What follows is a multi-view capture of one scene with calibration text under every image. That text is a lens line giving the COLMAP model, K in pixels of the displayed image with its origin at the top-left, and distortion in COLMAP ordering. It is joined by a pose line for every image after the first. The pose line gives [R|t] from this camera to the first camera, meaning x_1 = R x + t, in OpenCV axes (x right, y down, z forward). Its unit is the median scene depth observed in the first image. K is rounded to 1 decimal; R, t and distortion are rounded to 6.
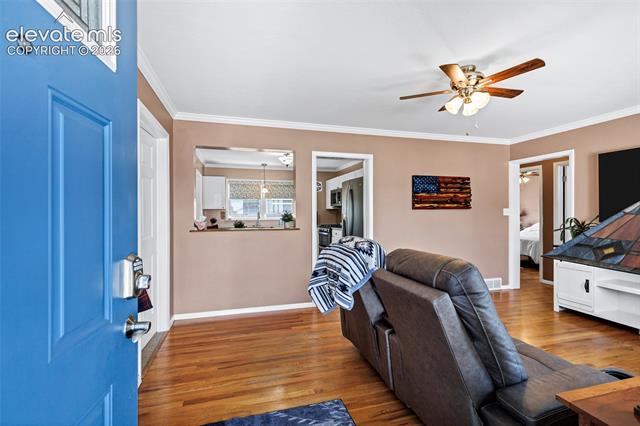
lens RADIAL K [[296.0, 0, 319.8], [0, 296.0, 210.5], [0, 0, 1]] dist [-0.003268, -0.004974]
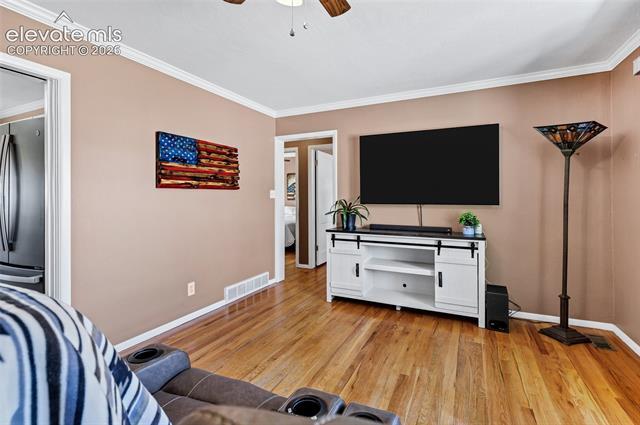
lens RADIAL K [[296.0, 0, 324.6], [0, 296.0, 195.9], [0, 0, 1]] dist [-0.003268, -0.004974]
pose [[0.660422, 0.002597, 0.750890, 0.086286], [-0.001296, 0.999996, -0.002319, 0.012681], [-0.750894, 0.000559, 0.660423, 0.340109]]
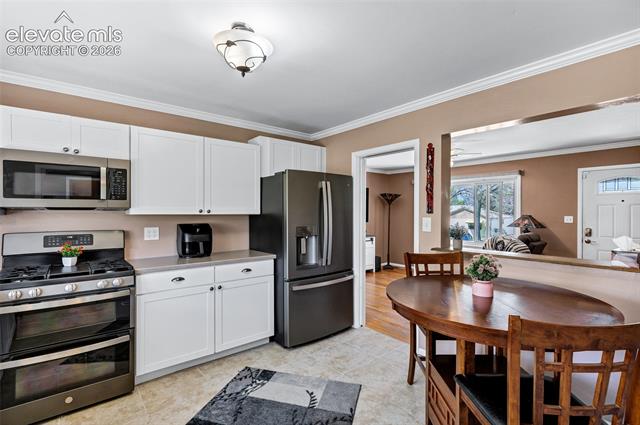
lens RADIAL K [[296.0, 0, 321.2], [0, 296.0, 212.3], [0, 0, 1]] dist [-0.003268, -0.004974]
pose [[-0.408393, -0.002634, 0.912802, -0.513201], [-0.014151, 0.999894, -0.003446, -0.013106], [-0.912696, -0.014324, -0.408387, 1.392112]]
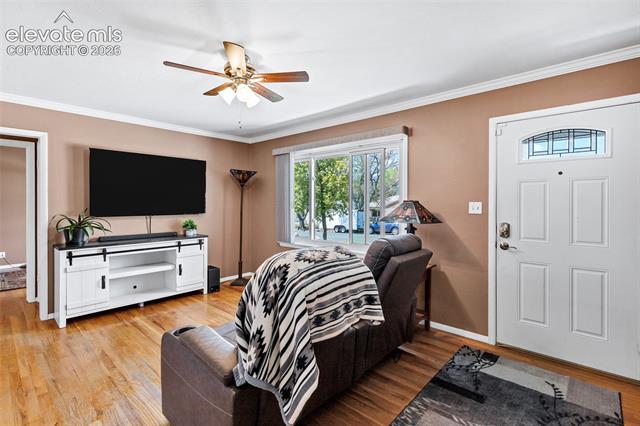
lens RADIAL K [[296.0, 0, 321.9], [0, 296.0, 203.3], [0, 0, 1]] dist [-0.003268, -0.004974]
pose [[-0.534258, -0.006383, 0.845297, -0.241125], [-0.007287, 0.999969, 0.002946, -0.012194], [-0.845290, -0.004586, -0.534288, 0.701342]]
